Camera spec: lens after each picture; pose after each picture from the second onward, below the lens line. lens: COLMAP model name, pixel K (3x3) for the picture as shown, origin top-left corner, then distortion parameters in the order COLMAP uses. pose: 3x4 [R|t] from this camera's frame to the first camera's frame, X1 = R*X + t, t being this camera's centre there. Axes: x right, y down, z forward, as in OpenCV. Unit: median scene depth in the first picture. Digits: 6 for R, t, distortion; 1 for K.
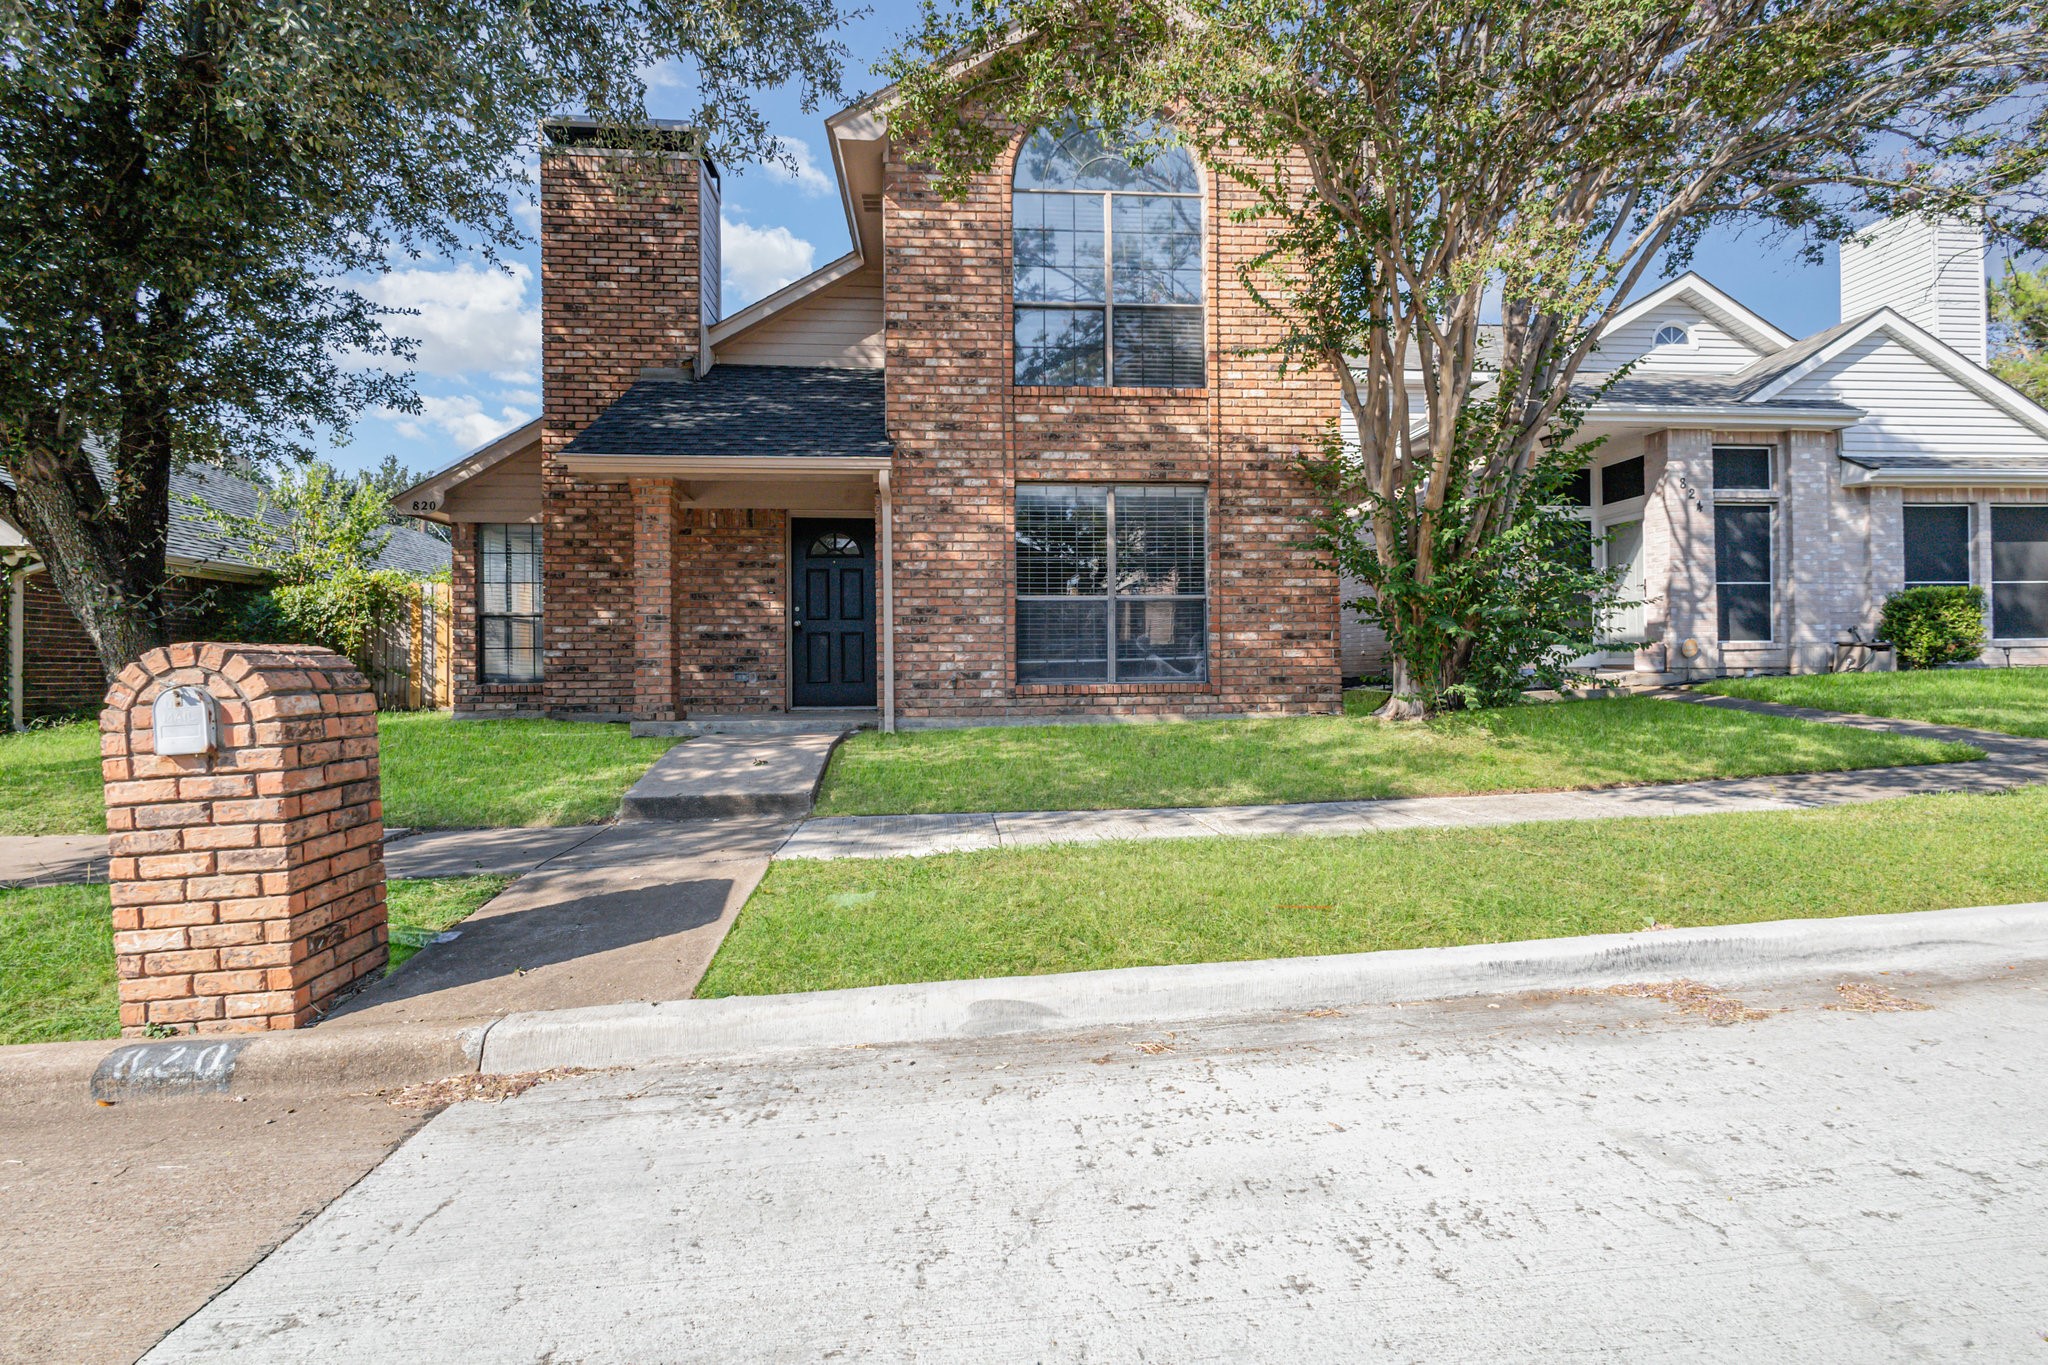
lens RADIAL K [[930.6, 0, 1024.0], [0, 930.6, 682.5], [0, 0, 1]] dist [-0.000241, -0.000145]
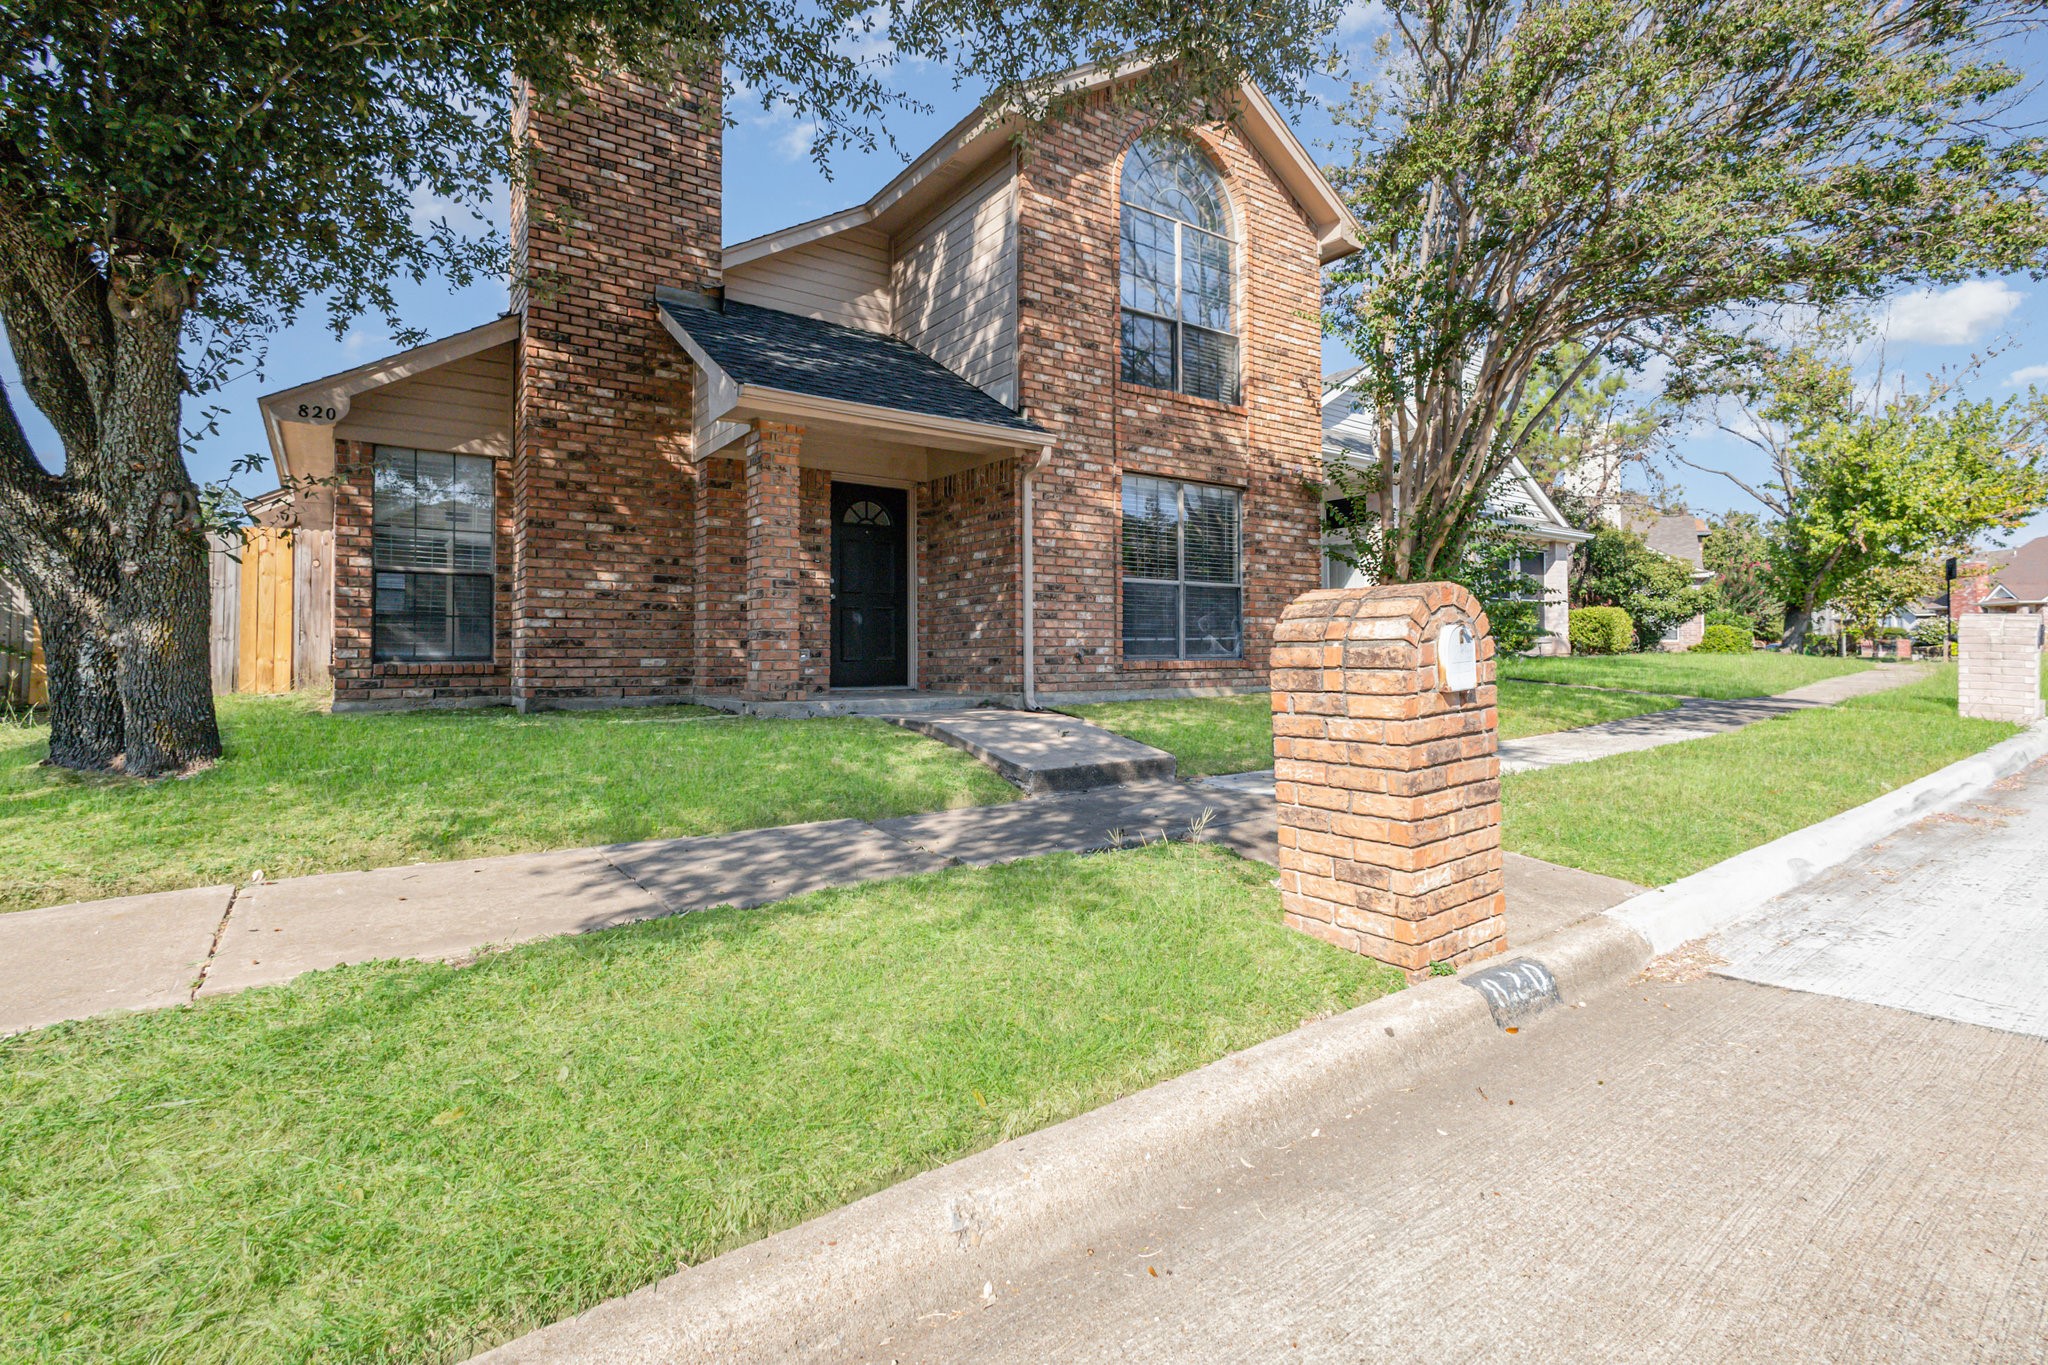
lens RADIAL K [[947.7, 0, 1019.1], [0, 947.7, 661.5], [0, 0, 1]] dist [-0.000688, 0.000084]
pose [[0.863333, 0.002612, 0.504628, -0.651699], [0.007113, 0.999824, -0.017344, 0.021209], [-0.504585, 0.018563, 0.863162, 0.123087]]
